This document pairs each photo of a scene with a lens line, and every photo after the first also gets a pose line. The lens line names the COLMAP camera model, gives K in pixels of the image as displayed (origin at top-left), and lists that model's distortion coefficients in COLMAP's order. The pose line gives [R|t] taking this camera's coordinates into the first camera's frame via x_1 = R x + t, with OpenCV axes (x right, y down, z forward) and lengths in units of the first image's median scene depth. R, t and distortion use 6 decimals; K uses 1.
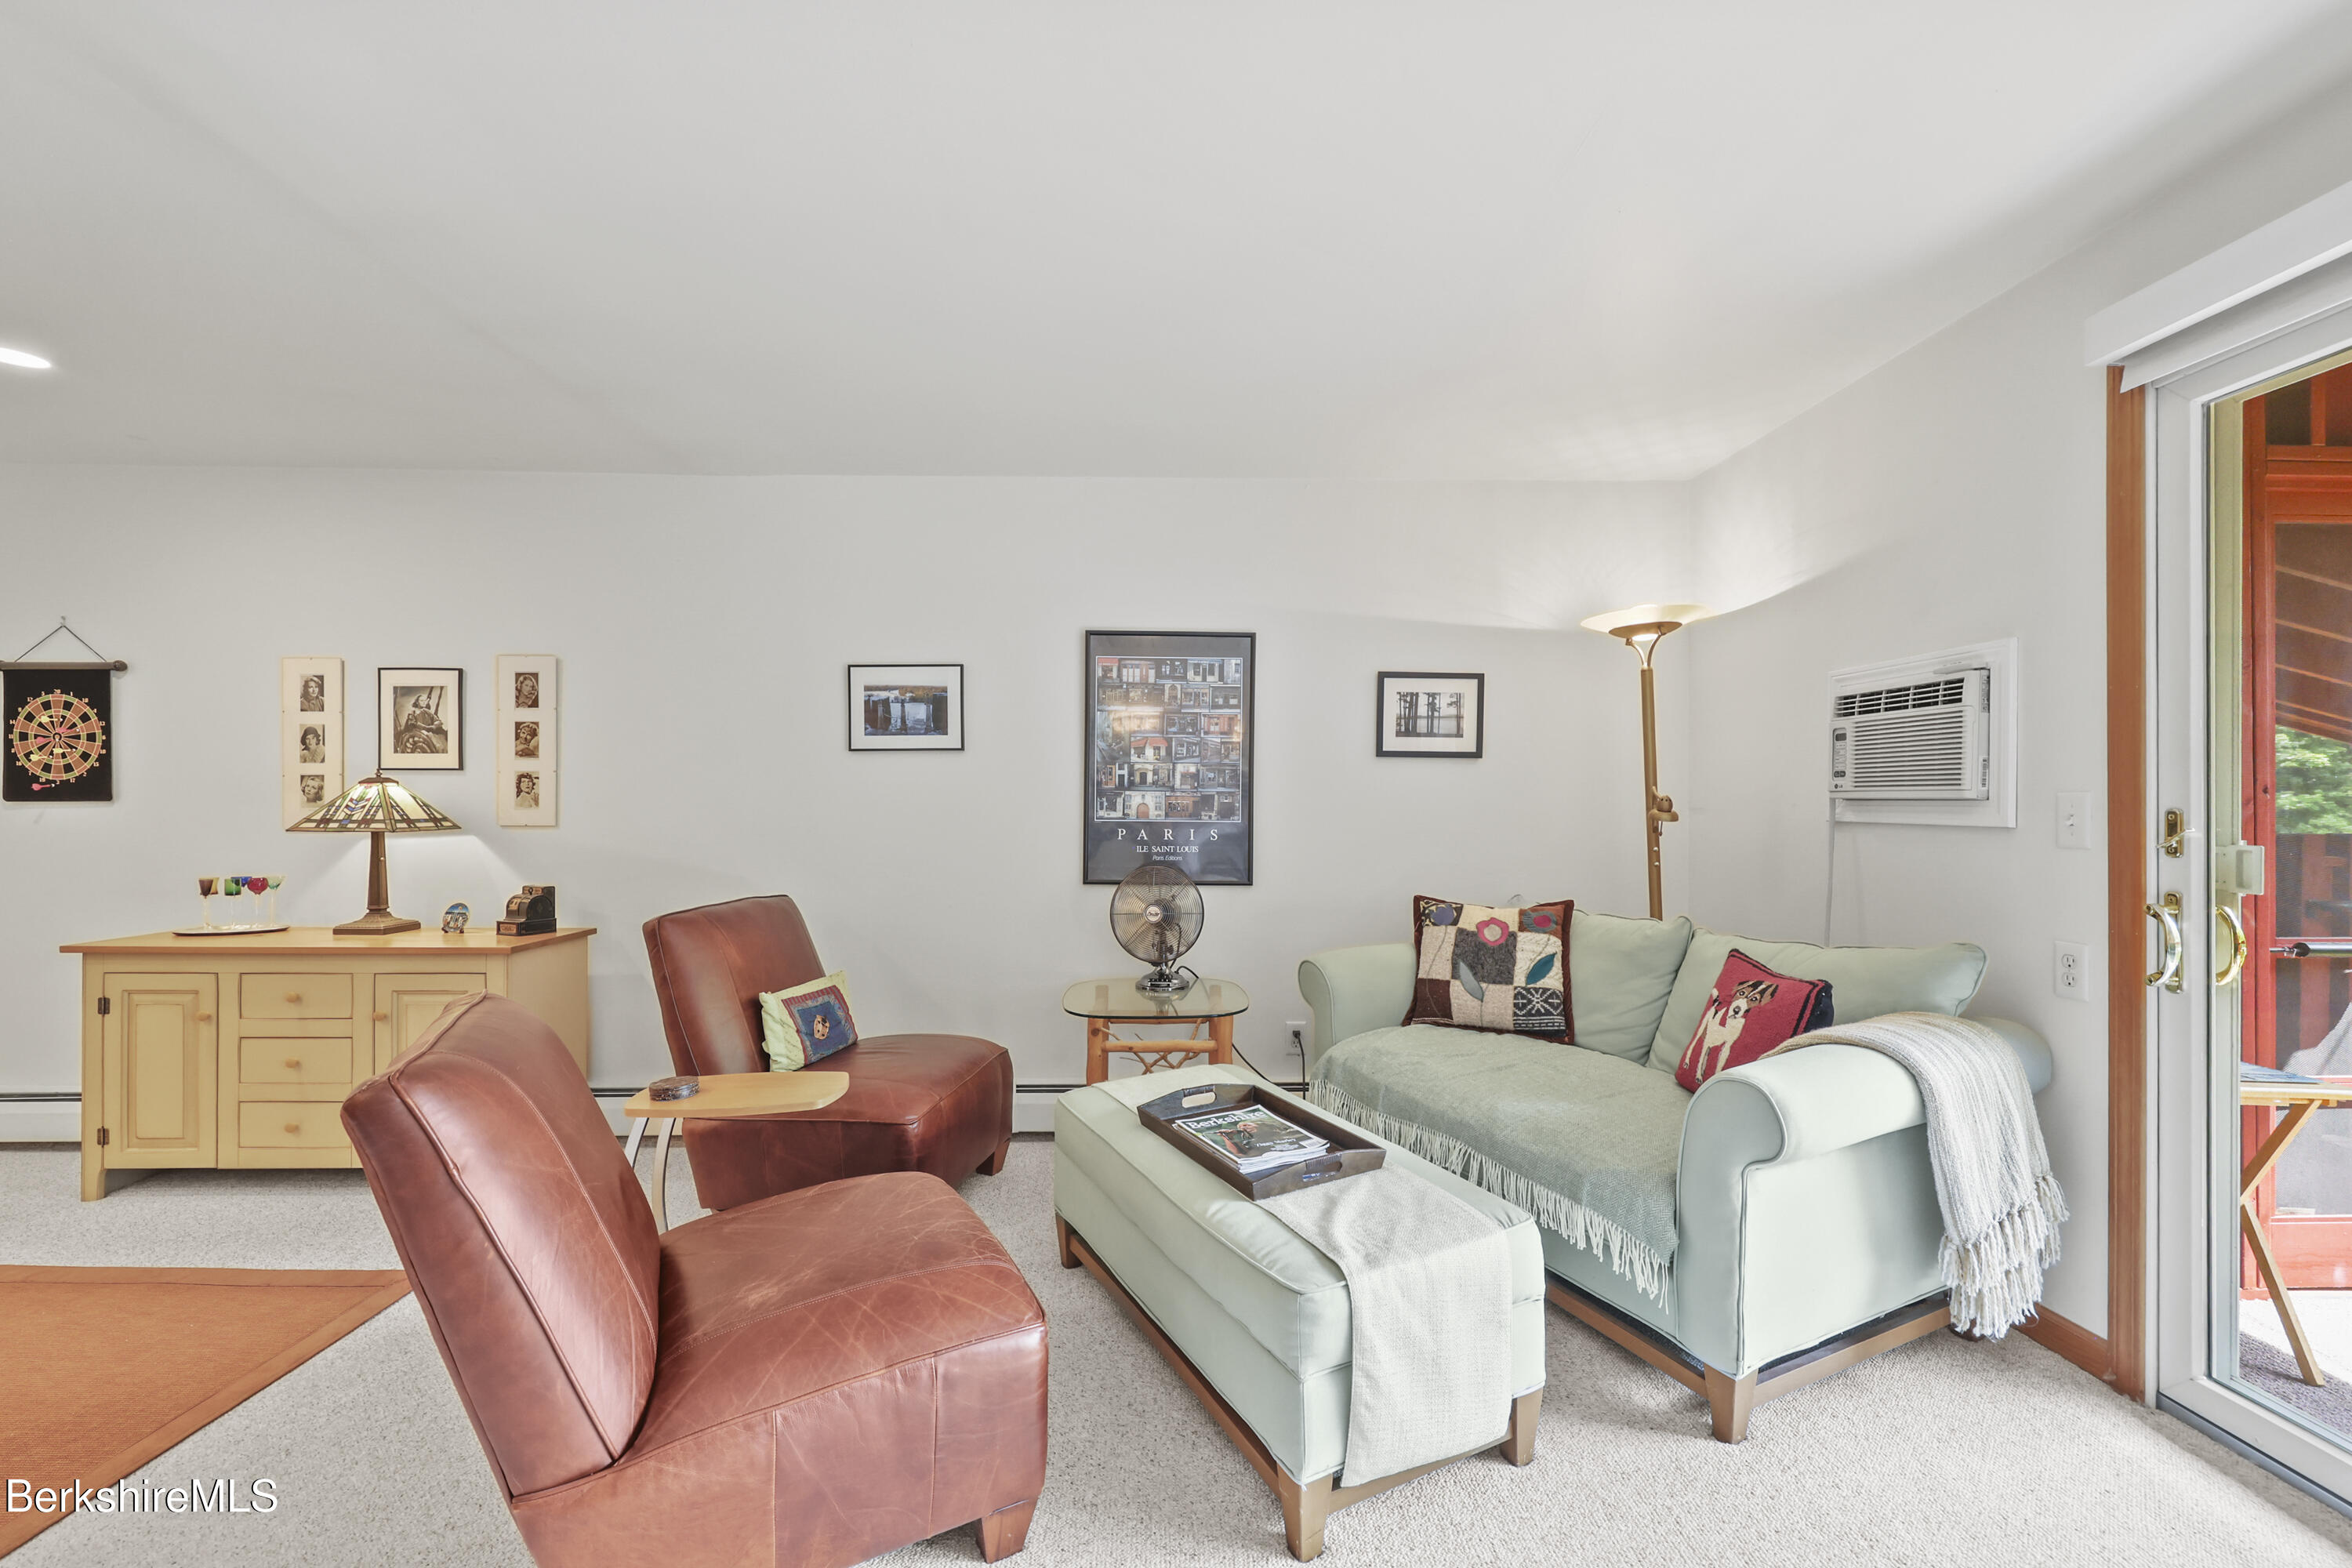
lens RADIAL K [[950.2, 0, 1198.6], [0, 950.2, 827.0], [0, 0, 1]] dist [0.000224, -0.000030]
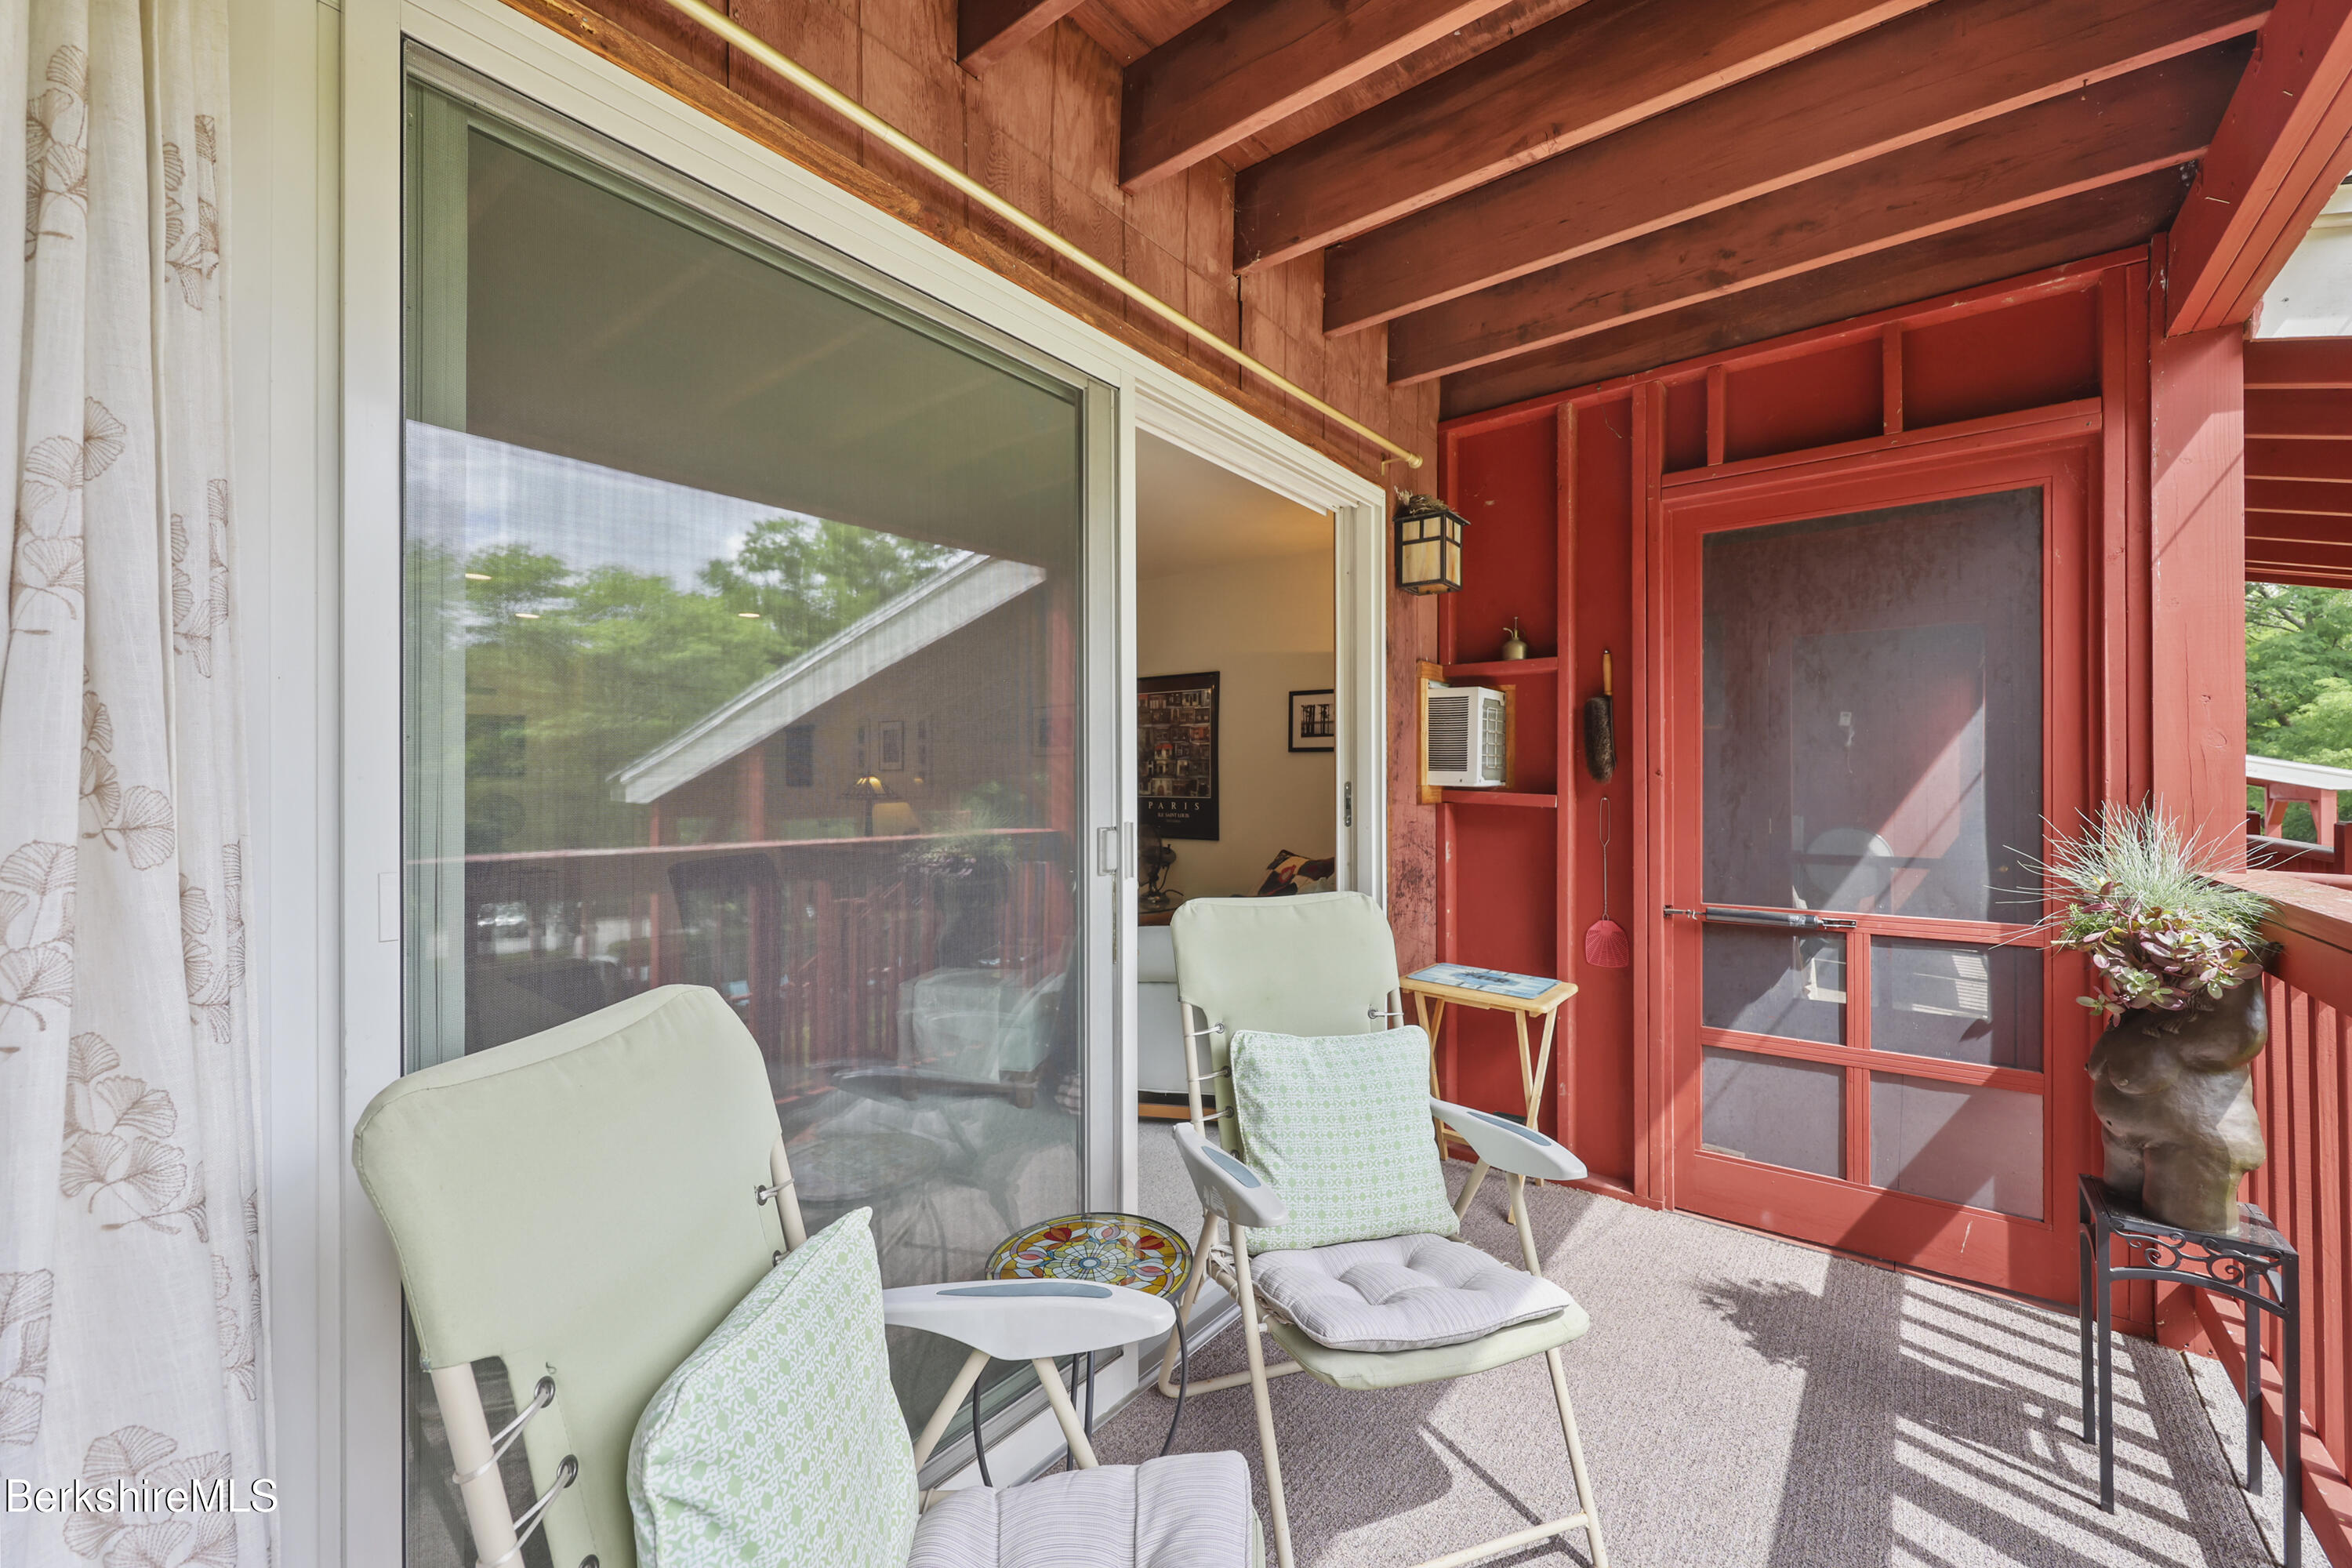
lens RADIAL K [[949.8, 0, 1177.8], [0, 949.8, 795.9], [0, 0, 1]] dist [0.000342, -0.000633]
pose [[0.768176, 0.004904, -0.640220, 0.987125], [-0.017131, 0.999770, -0.012898, 0.011923], [0.640009, 0.020876, 0.768084, -0.185802]]
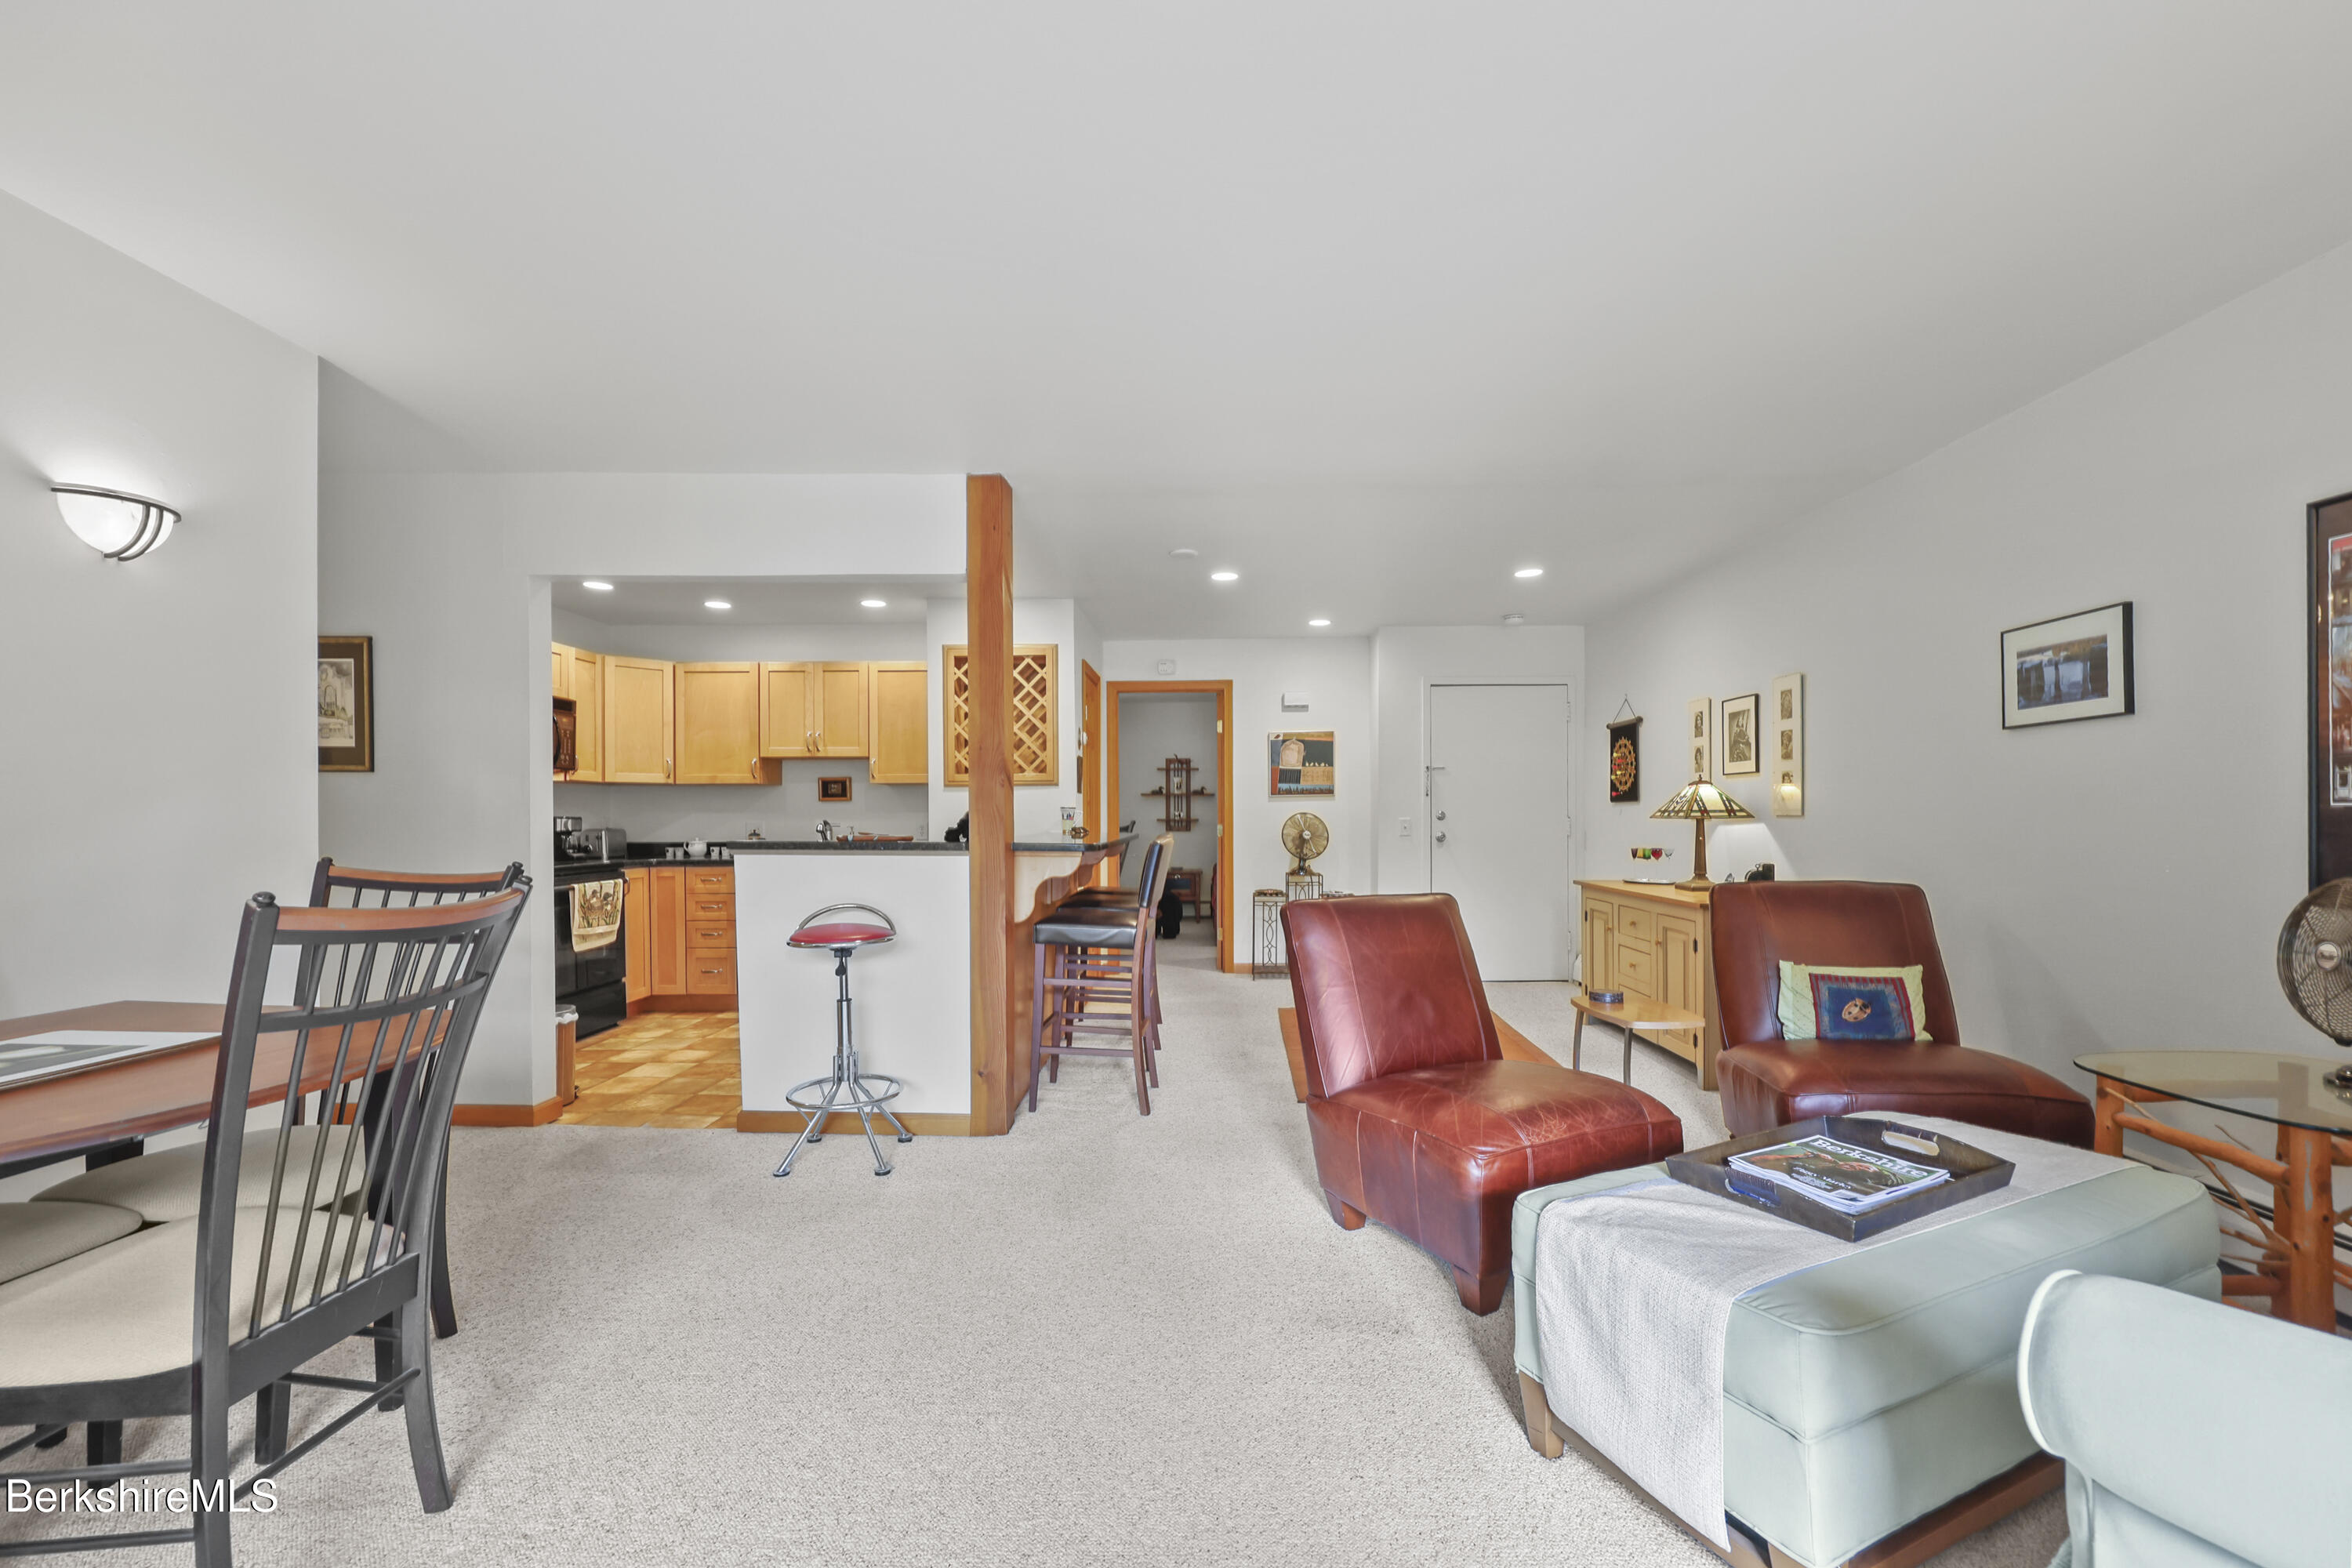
lens RADIAL K [[950.2, 0, 1198.6], [0, 950.2, 827.0], [0, 0, 1]] dist [0.000224, -0.000030]
pose [[-0.026256, 0.008539, -0.999619, 0.533904], [-0.026263, 0.999612, 0.009228, 0.021962], [0.999310, 0.026495, -0.026021, 0.280768]]
